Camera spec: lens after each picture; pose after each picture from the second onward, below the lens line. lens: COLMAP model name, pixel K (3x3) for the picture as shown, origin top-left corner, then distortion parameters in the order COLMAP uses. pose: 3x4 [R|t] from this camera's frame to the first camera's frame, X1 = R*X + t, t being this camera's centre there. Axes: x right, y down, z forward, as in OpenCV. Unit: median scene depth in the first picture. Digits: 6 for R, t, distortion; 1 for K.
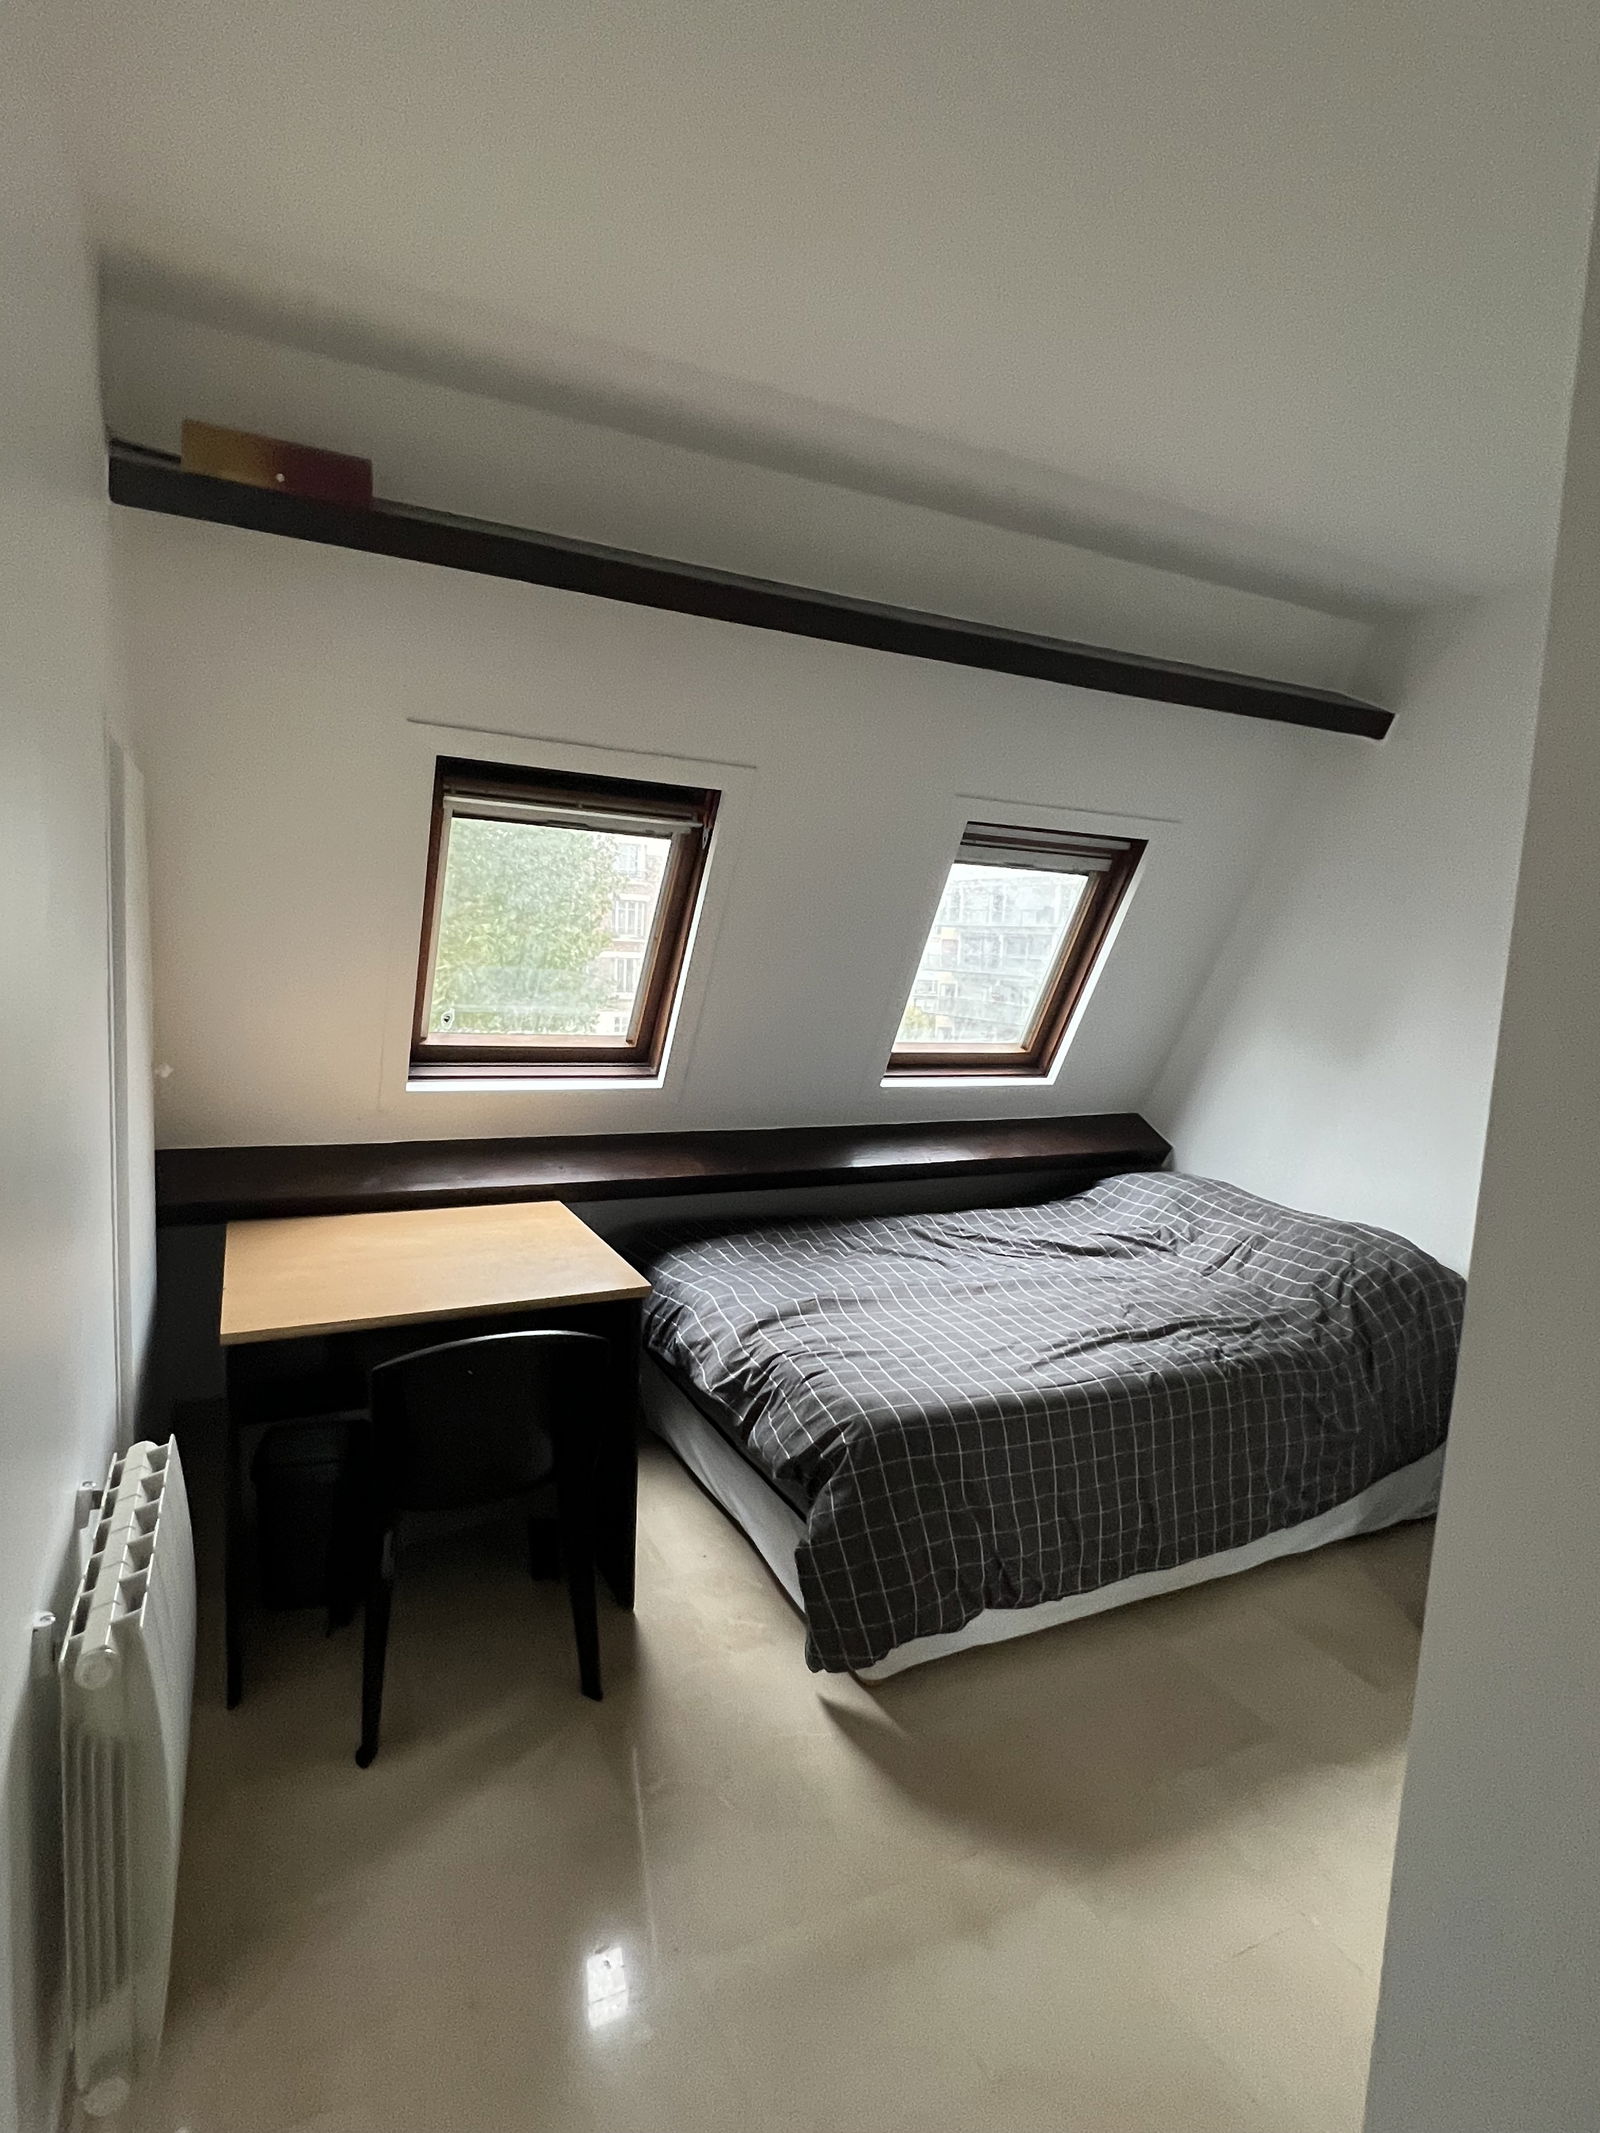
lens RADIAL K [[1096.4, 0, 799.7], [0, 1096.4, 1065.7], [0, 0, 1]] dist [-0.001617, -0.000470]
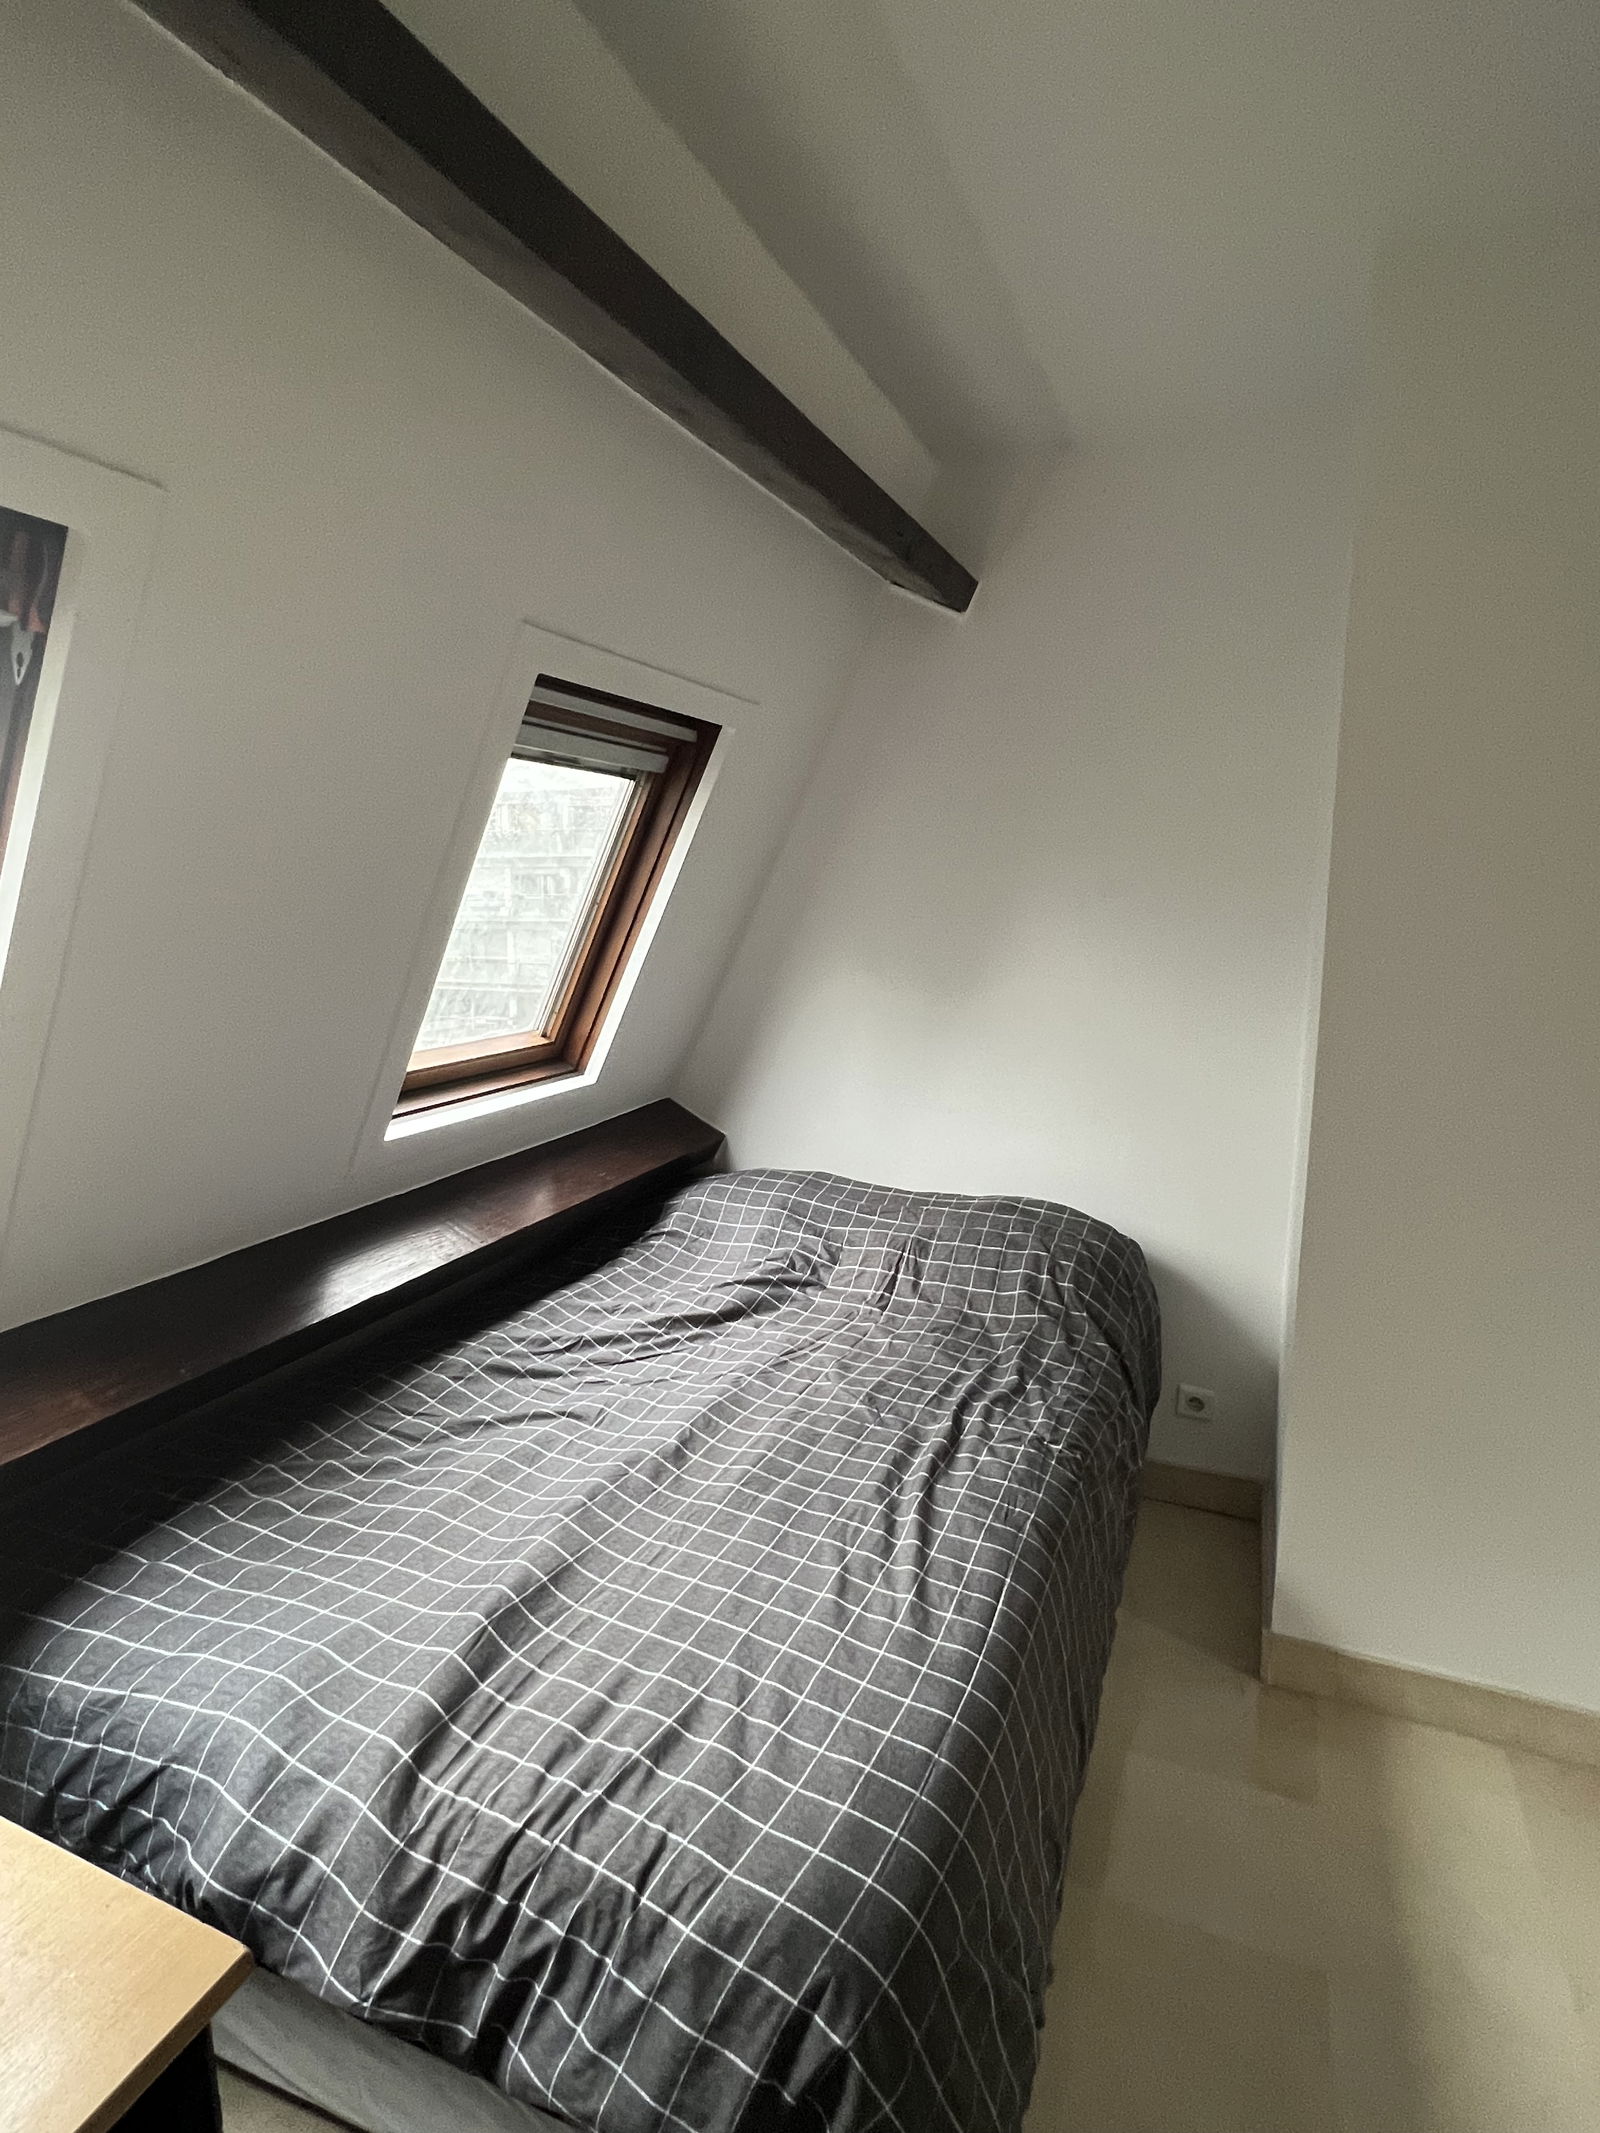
lens RADIAL K [[1096.4, 0, 797.8], [0, 1096.4, 1060.4], [0, 0, 1]] dist [-0.001617, -0.000470]
pose [[0.767404, -0.147752, 0.623907, -0.119312], [0.111792, 0.989014, 0.096713, -0.057269], [-0.631343, -0.004470, 0.775491, 0.429021]]
